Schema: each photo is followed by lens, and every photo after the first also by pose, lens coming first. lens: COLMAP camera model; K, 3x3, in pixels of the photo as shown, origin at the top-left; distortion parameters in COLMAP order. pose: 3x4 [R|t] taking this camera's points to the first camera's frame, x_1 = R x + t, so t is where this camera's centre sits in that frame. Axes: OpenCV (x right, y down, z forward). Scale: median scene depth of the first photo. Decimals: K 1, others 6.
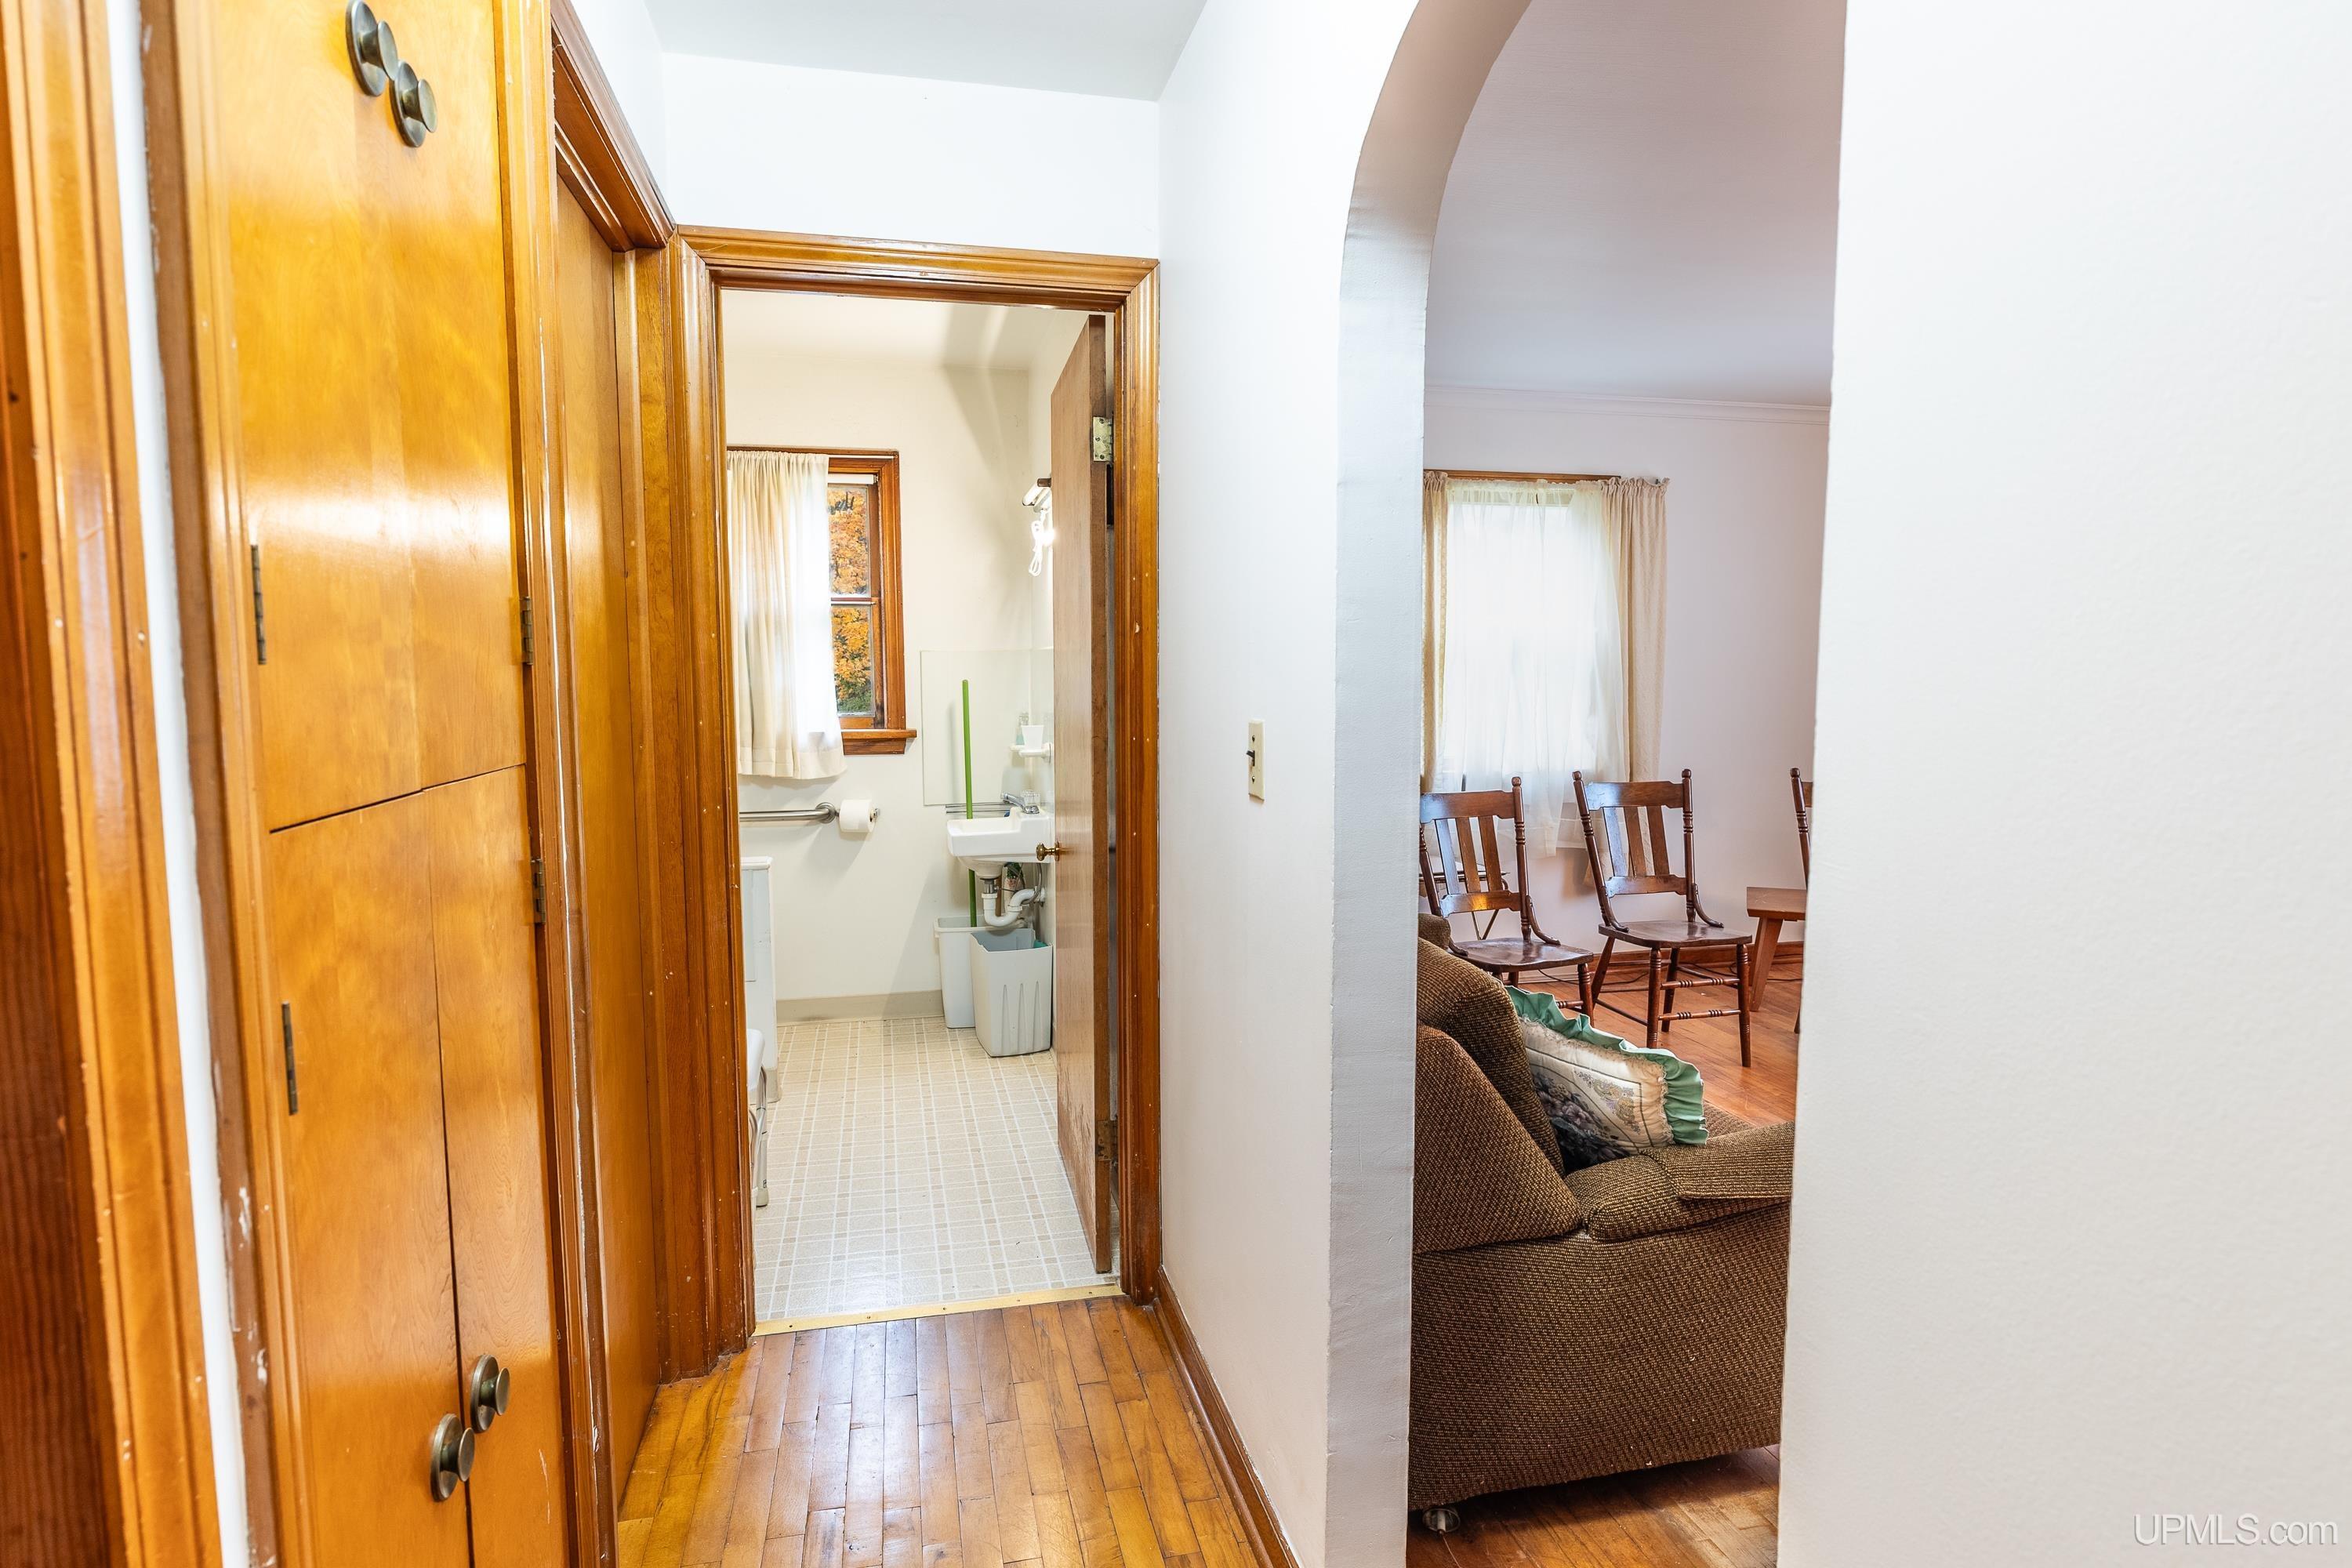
lens RADIAL K [[1277.9, 0, 1177.2], [0, 1277.9, 779.6], [0, 0, 1]] dist [0.005001, -0.003825]
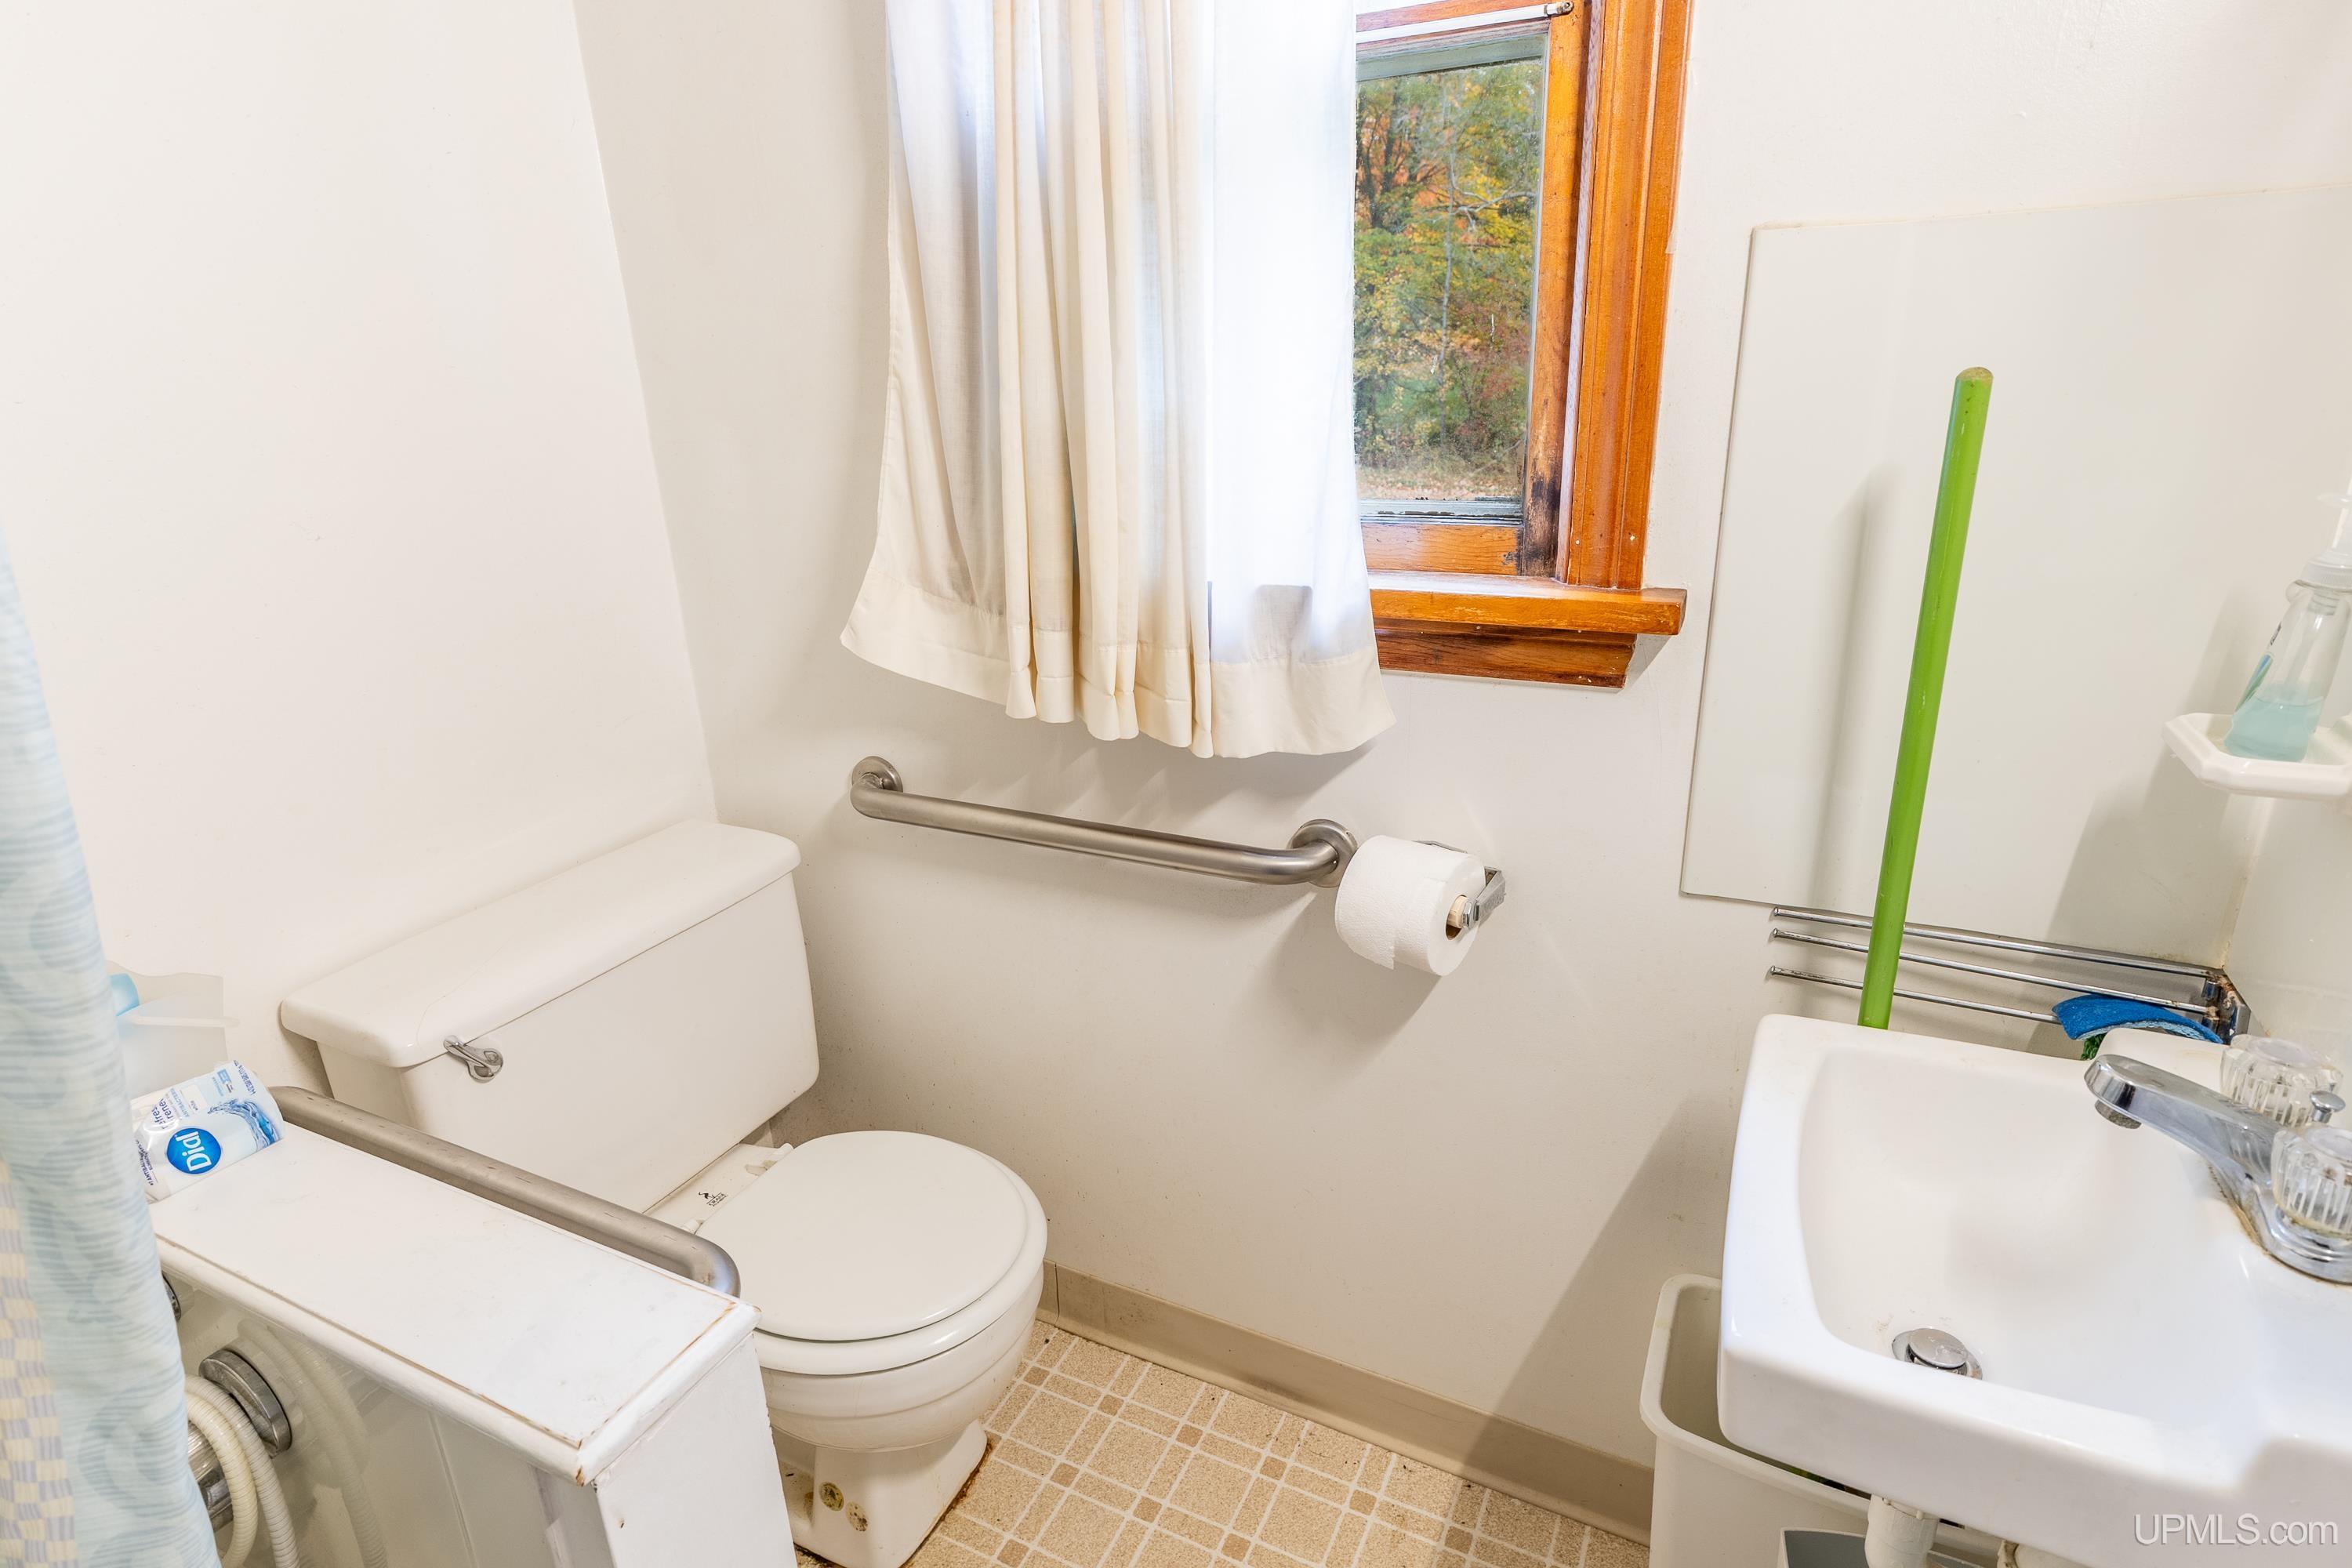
lens RADIAL K [[1216.0, 0, 1164.0], [0, 1216.0, 786.9], [0, 0, 1]] dist [-0.004056, -0.000888]
pose [[0.767058, 0.188521, -0.613256, -0.137397], [-0.022262, 0.963100, 0.268222, -0.064227], [0.641192, -0.192089, 0.742950, 0.784116]]
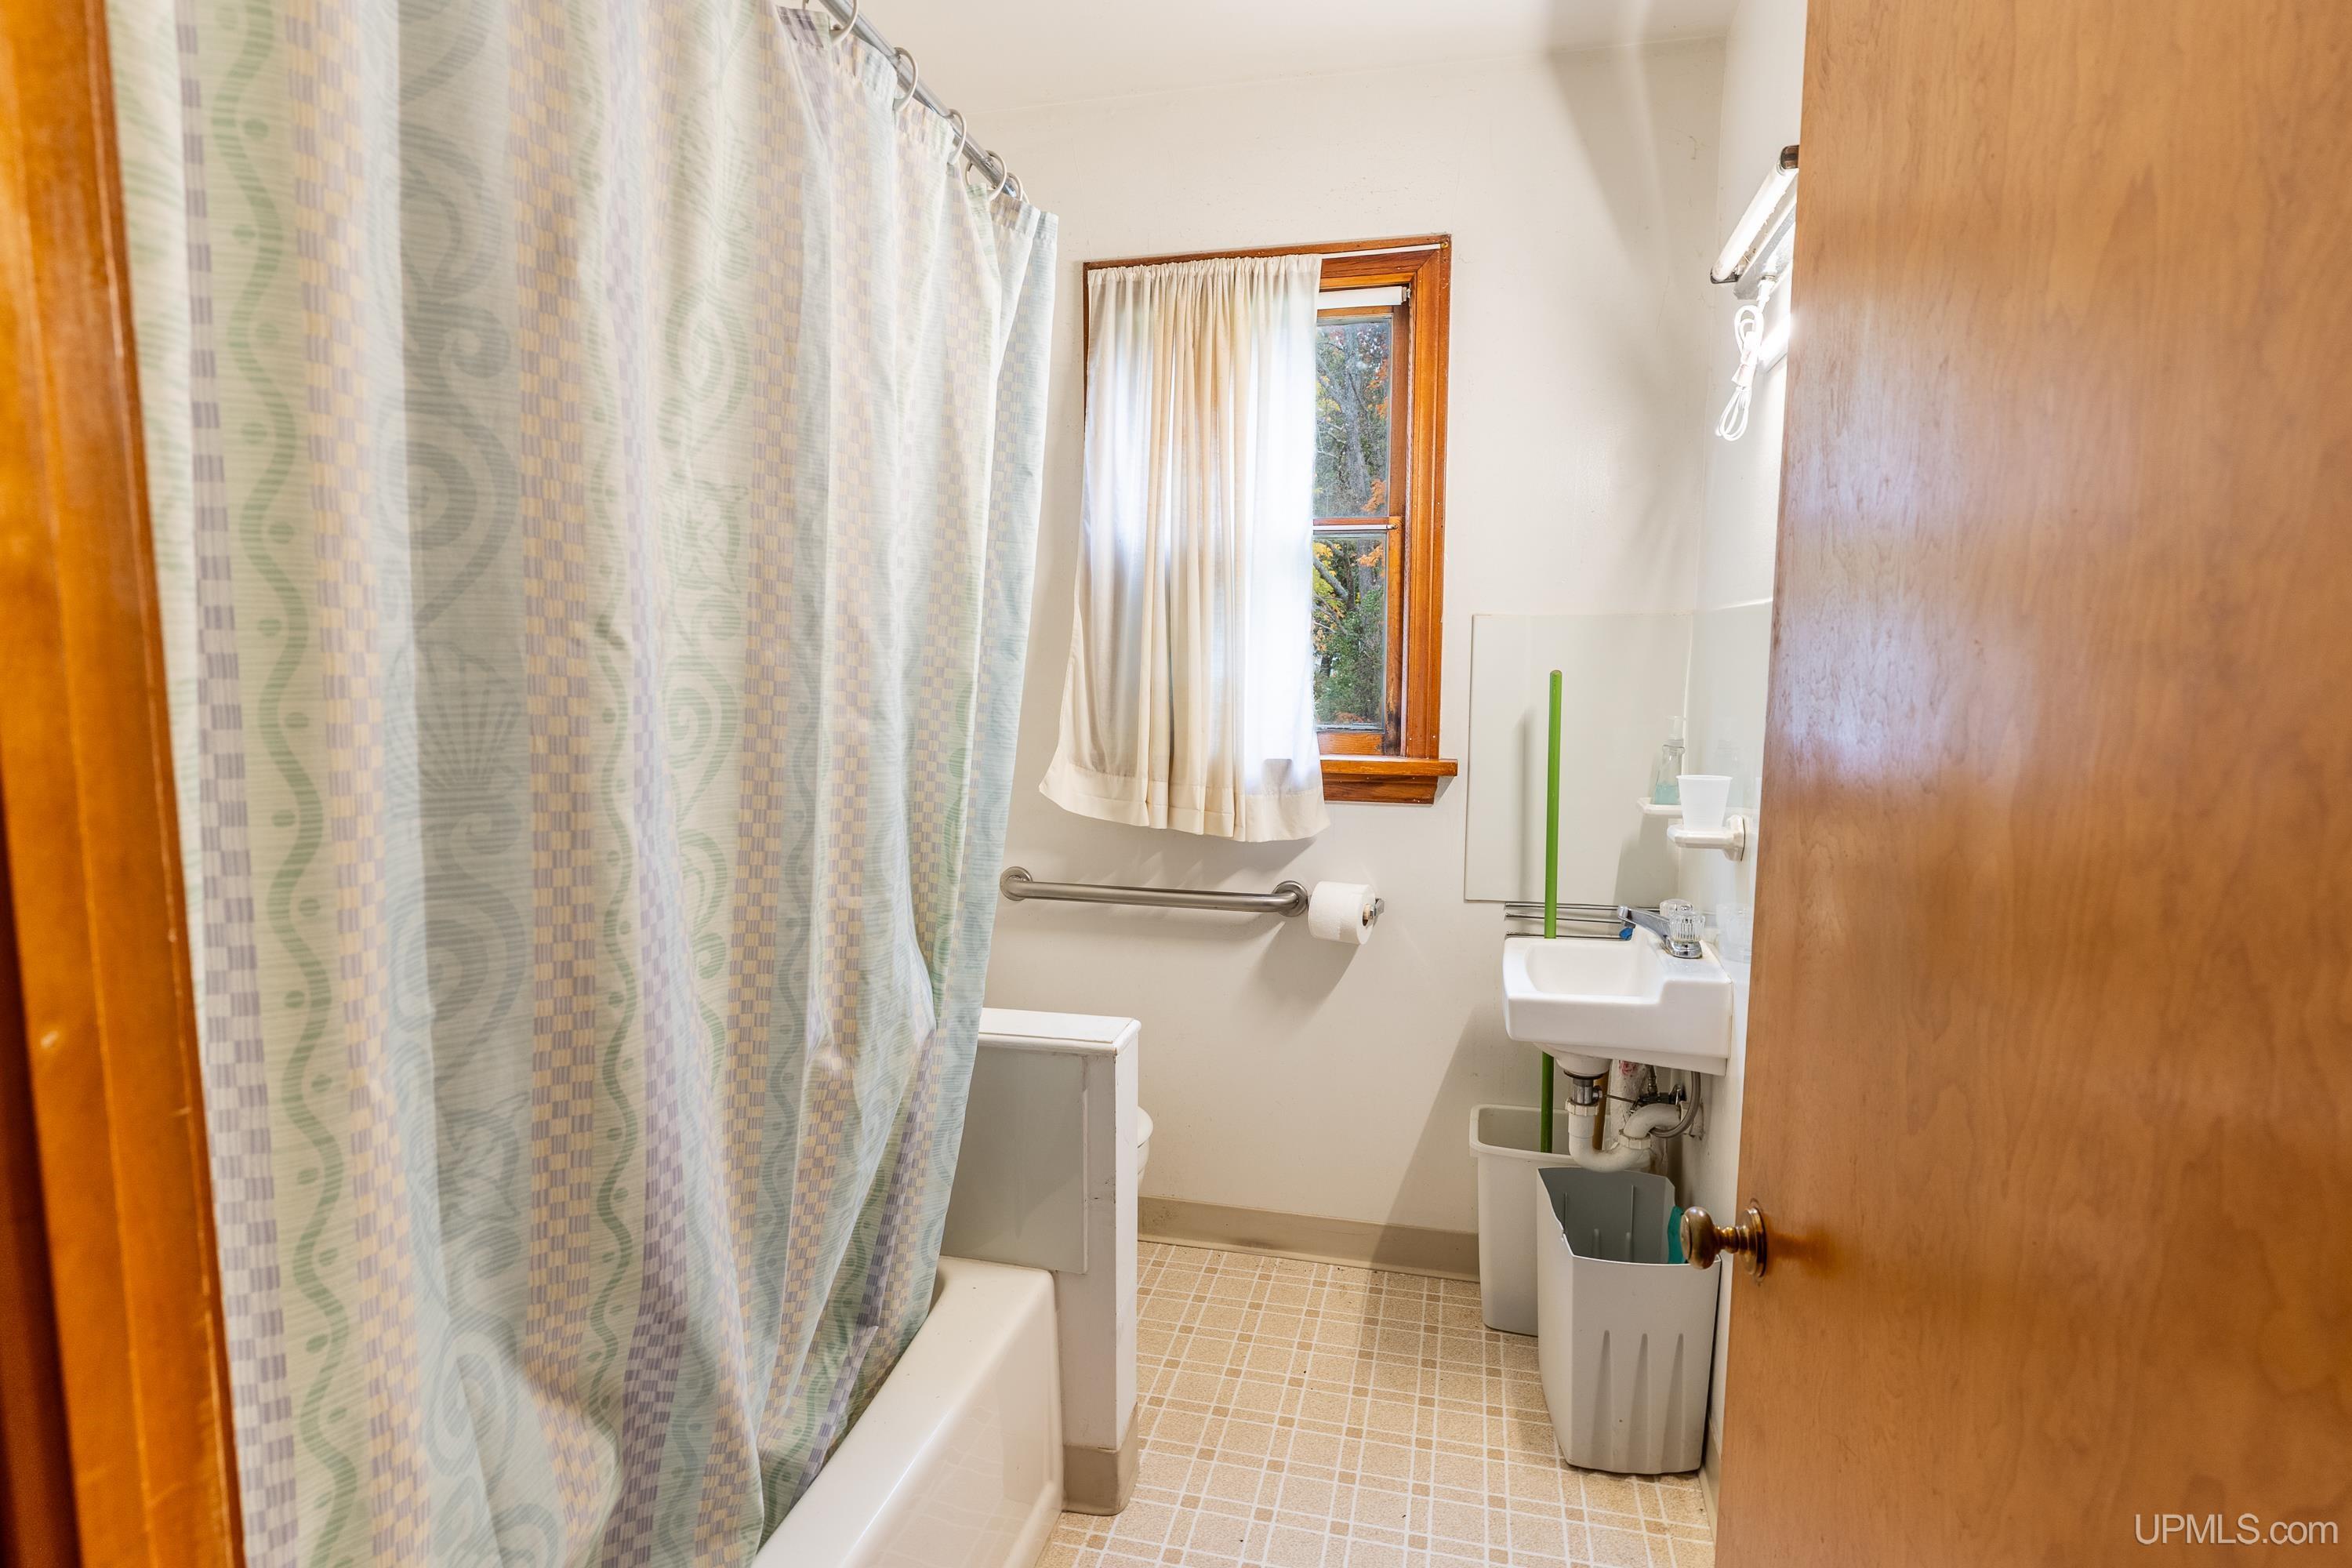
lens RADIAL K [[1216.0, 0, 1168.8], [0, 1216.0, 790.6], [0, 0, 1]] dist [-0.004056, -0.000888]
pose [[0.890958, 0.058067, -0.450357, -0.082543], [-0.046281, 0.998237, 0.037149, -0.040935], [0.451721, -0.012256, 0.892075, 0.497314]]
